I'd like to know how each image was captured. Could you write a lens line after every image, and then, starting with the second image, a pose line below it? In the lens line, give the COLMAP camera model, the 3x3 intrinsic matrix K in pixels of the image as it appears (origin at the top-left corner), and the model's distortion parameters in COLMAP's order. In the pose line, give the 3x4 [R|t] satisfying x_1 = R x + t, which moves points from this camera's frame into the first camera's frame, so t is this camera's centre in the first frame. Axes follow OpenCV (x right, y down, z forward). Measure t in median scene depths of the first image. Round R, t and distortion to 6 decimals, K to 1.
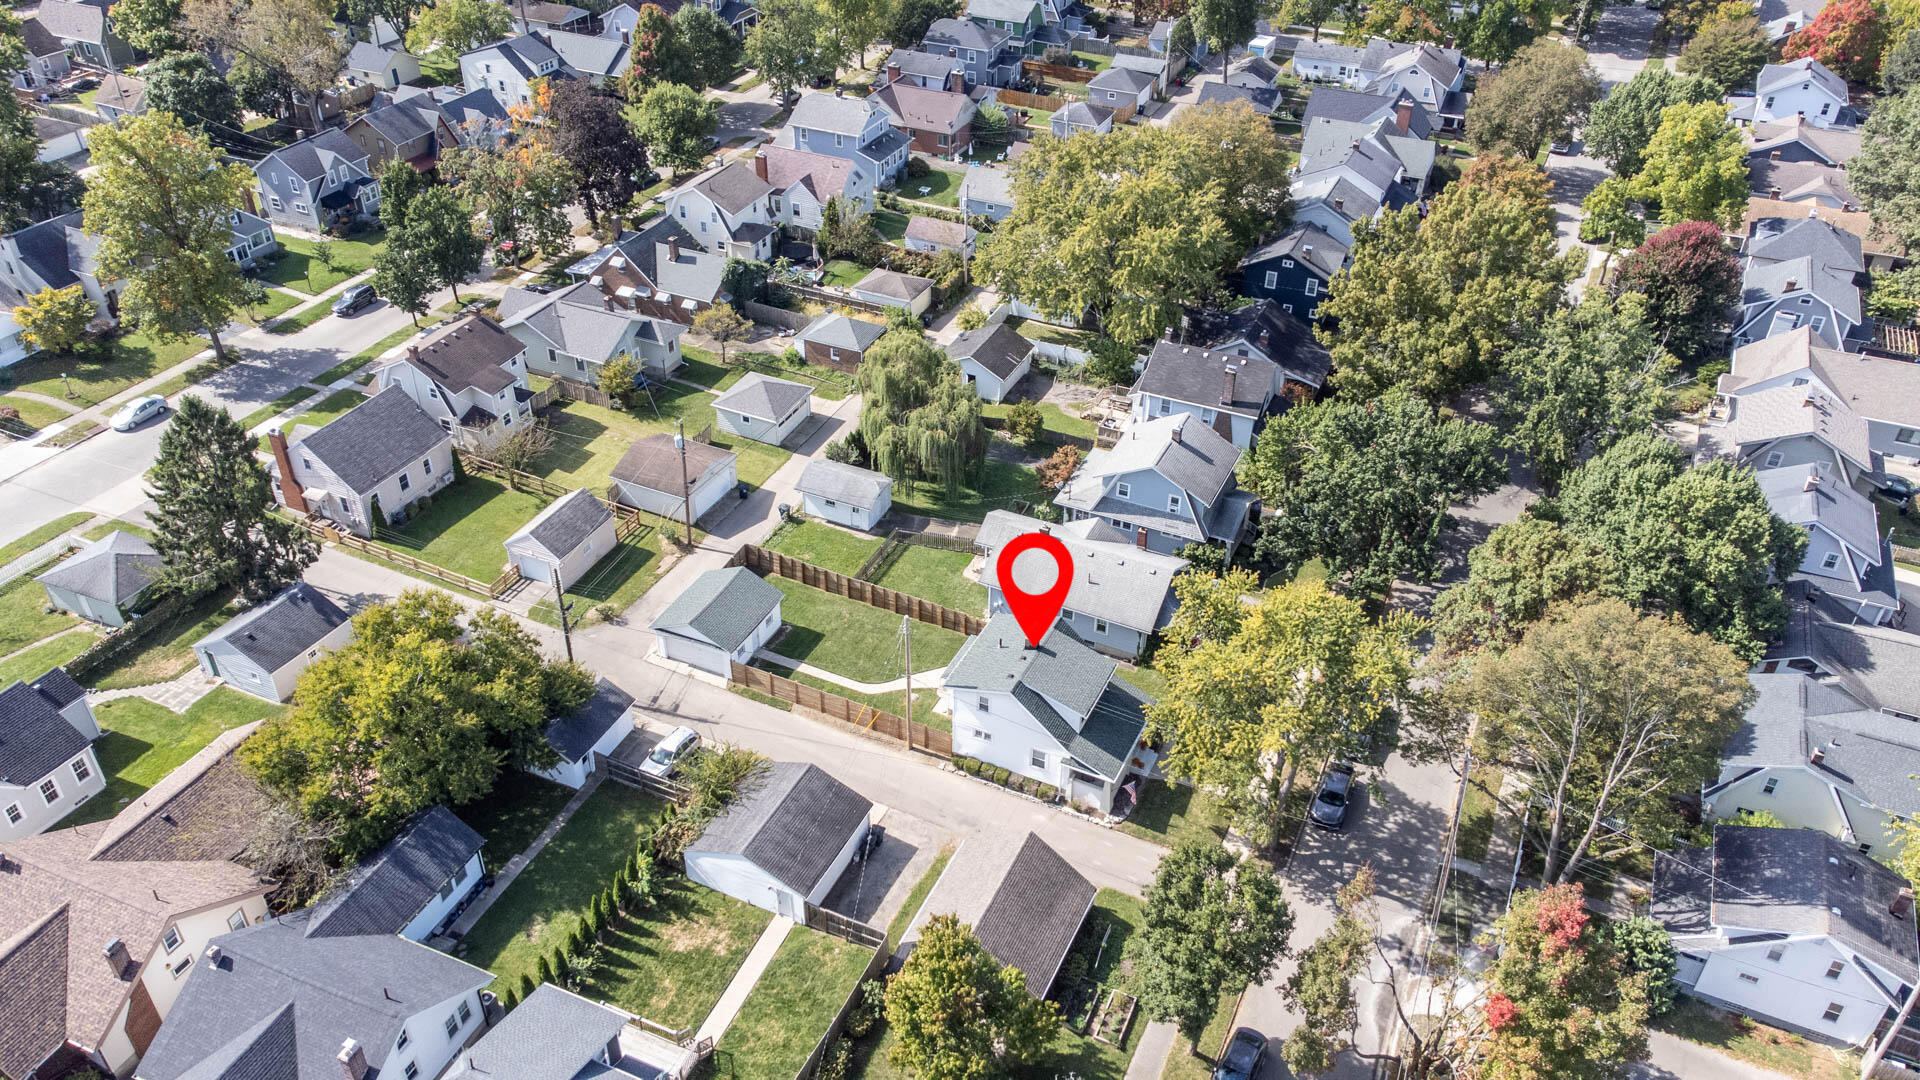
lens RADIAL K [[1416.9, 0, 960.0], [0, 1416.9, 540.0], [0, 0, 1]] dist [0.006131, 0.082319]
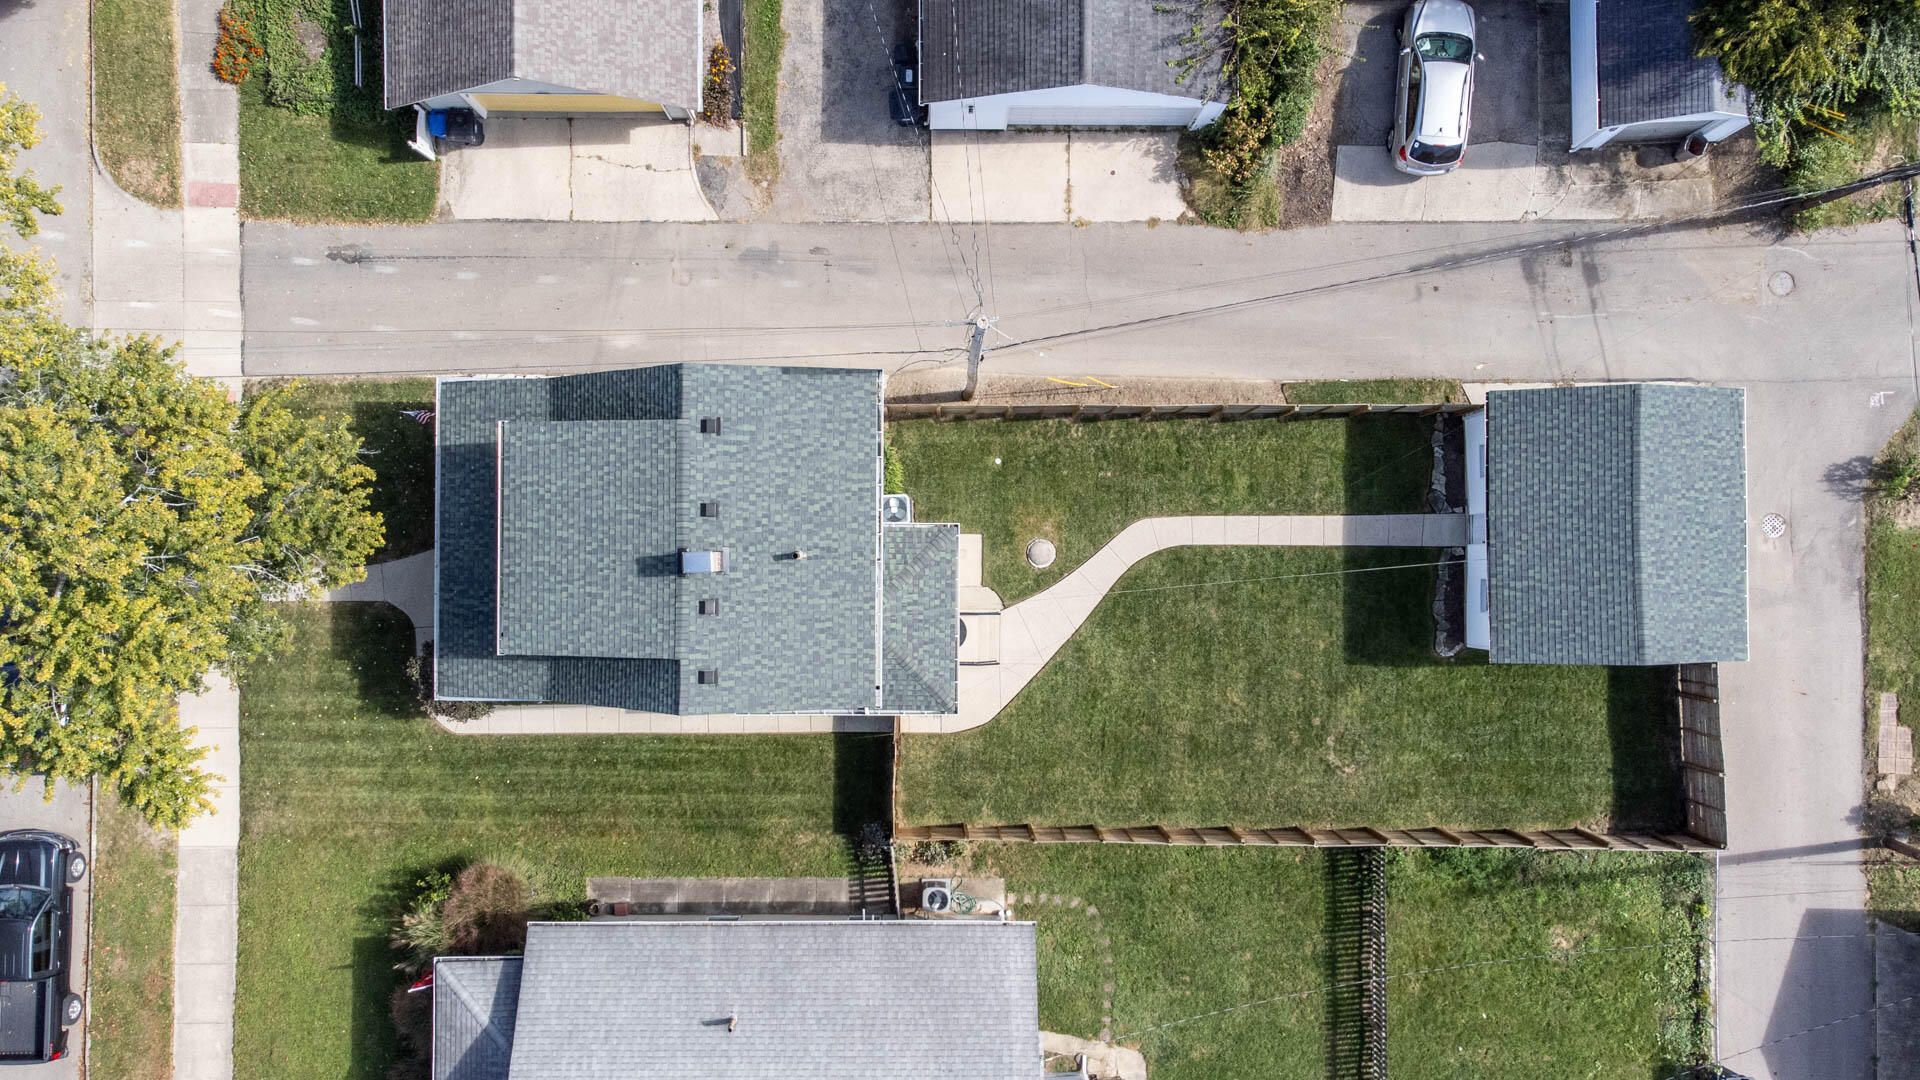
lens RADIAL K [[1416.9, 0, 960.0], [0, 1416.9, 540.0], [0, 0, 1]] dist [0.006131, 0.082319]
pose [[-0.902965, 0.429124, -0.022498, -0.003456], [-0.267919, -0.521278, 0.810239, -0.242988], [0.335965, 0.737646, 0.585667, 0.826794]]
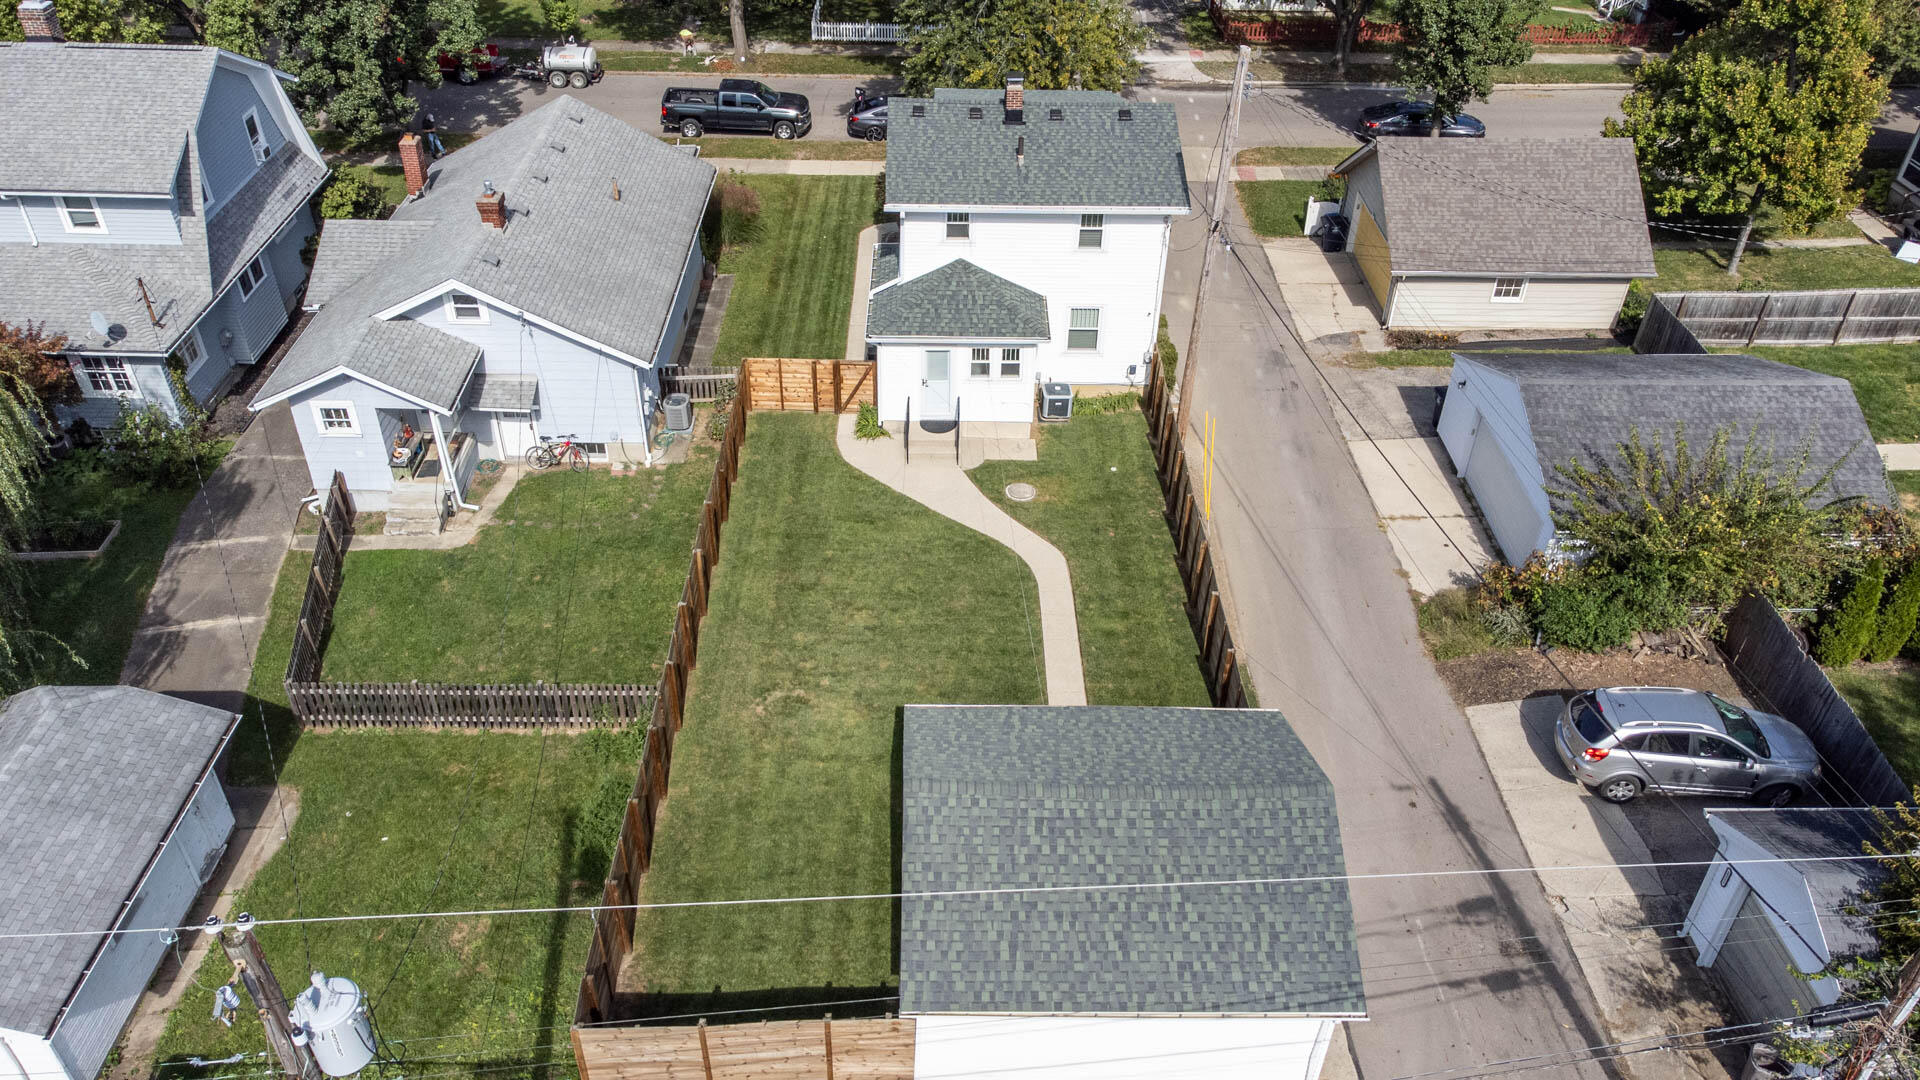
lens RADIAL K [[1416.9, 0, 960.0], [0, 1416.9, 540.0], [0, 0, 1]] dist [0.006131, 0.082319]
pose [[-0.438082, -0.547636, 0.712867, -0.348277], [0.519362, 0.493074, 0.697955, -0.185188], [-0.733721, 0.675997, 0.068414, 1.104520]]
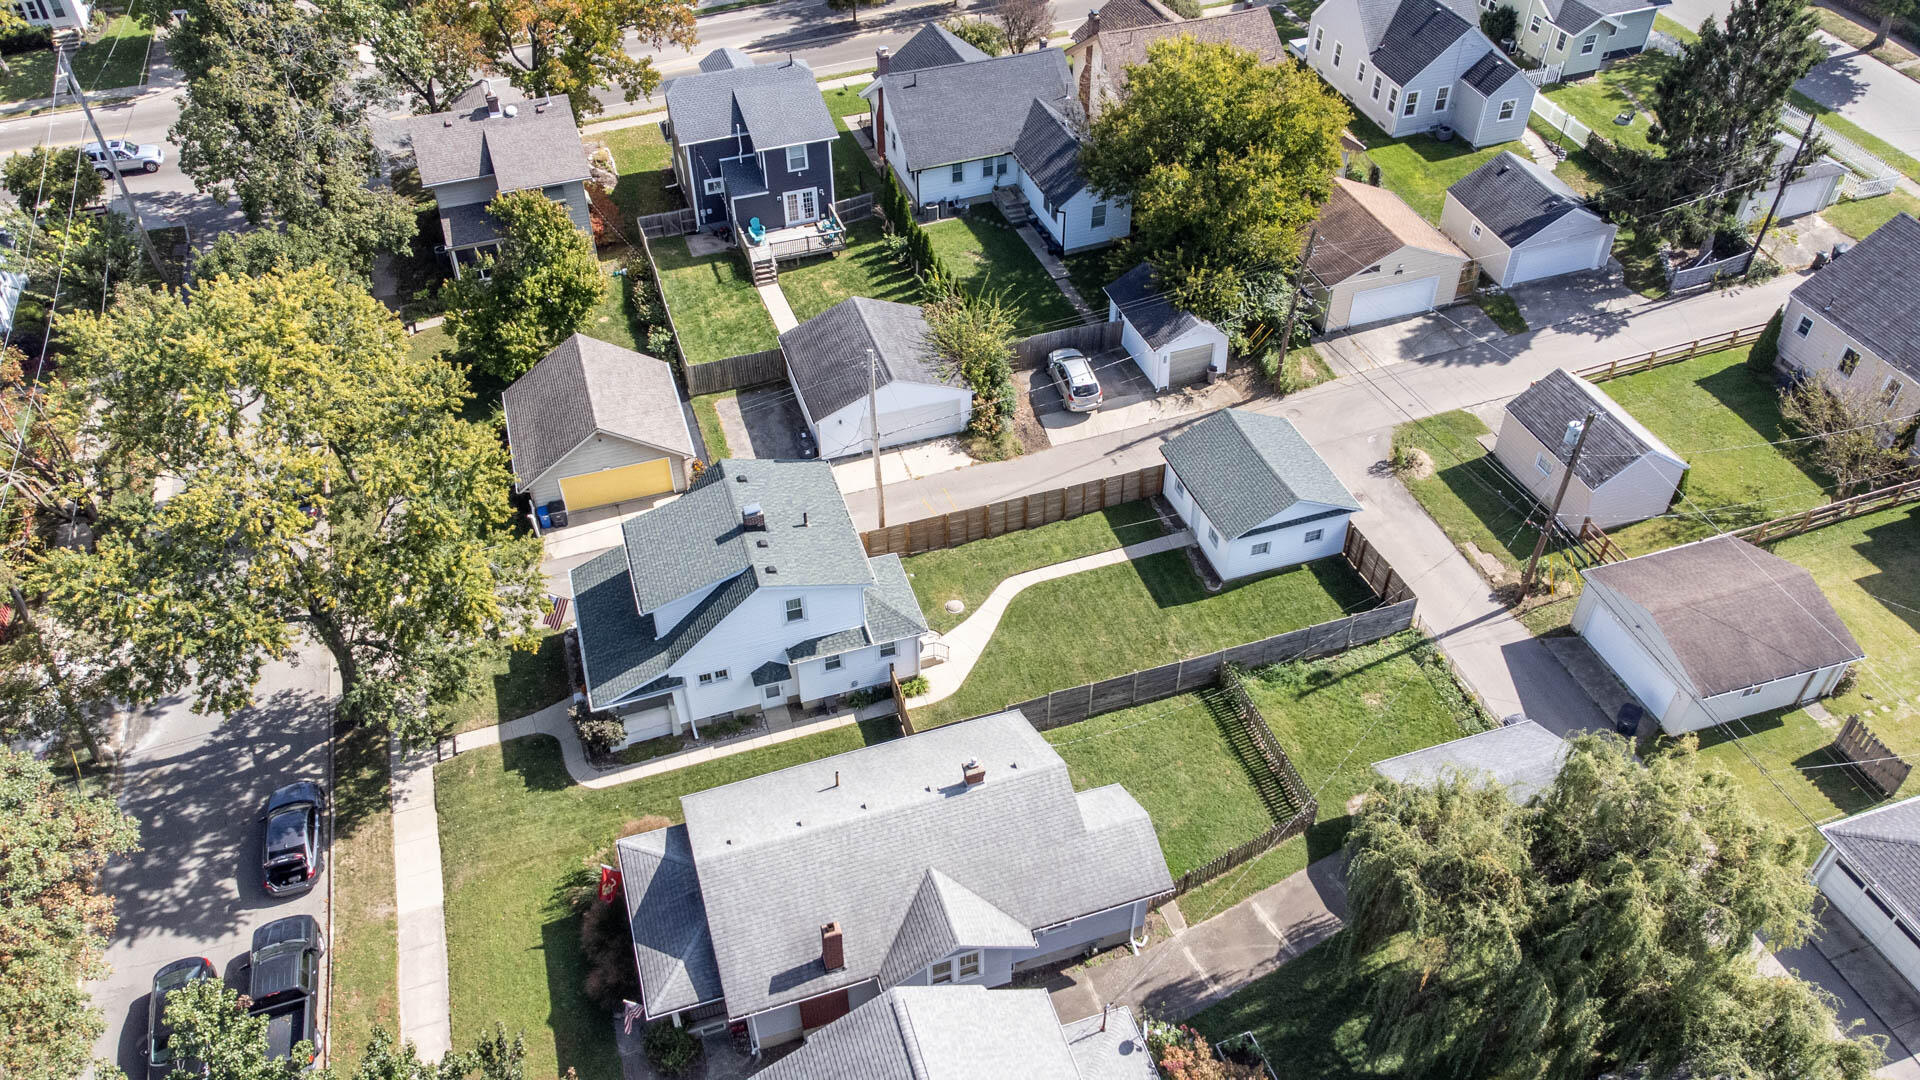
lens RADIAL K [[1416.9, 0, 960.0], [0, 1416.9, 540.0], [0, 0, 1]] dist [0.006131, 0.082319]
pose [[-0.725513, 0.466375, -0.506089, 0.315854], [-0.395694, 0.318984, 0.861206, -0.518380], [0.563079, 0.825072, -0.046885, 1.117972]]
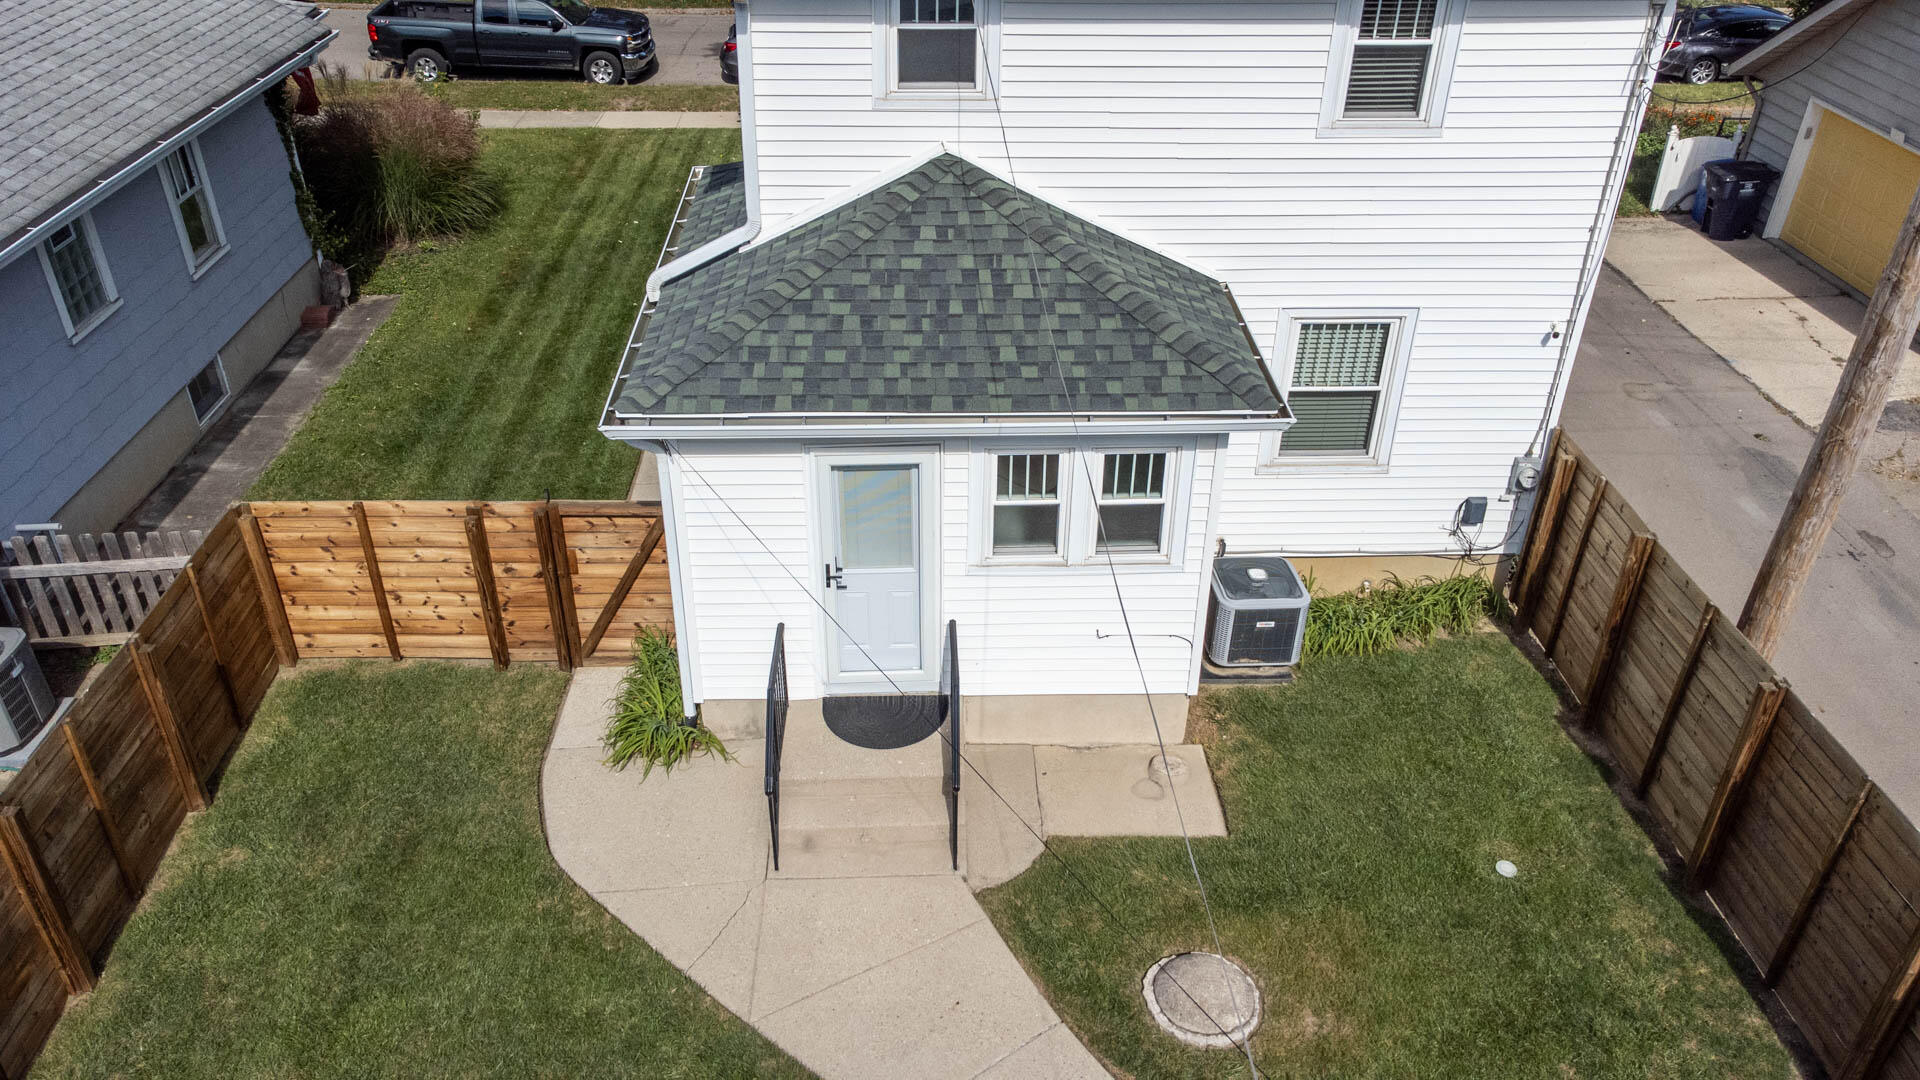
lens RADIAL K [[1416.9, 0, 960.0], [0, 1416.9, 540.0], [0, 0, 1]] dist [0.006131, 0.082319]
pose [[-0.466424, -0.479406, 0.743383, -0.094282], [0.513953, 0.537111, 0.668853, 0.016802], [-0.719931, 0.694033, -0.004129, 1.099621]]
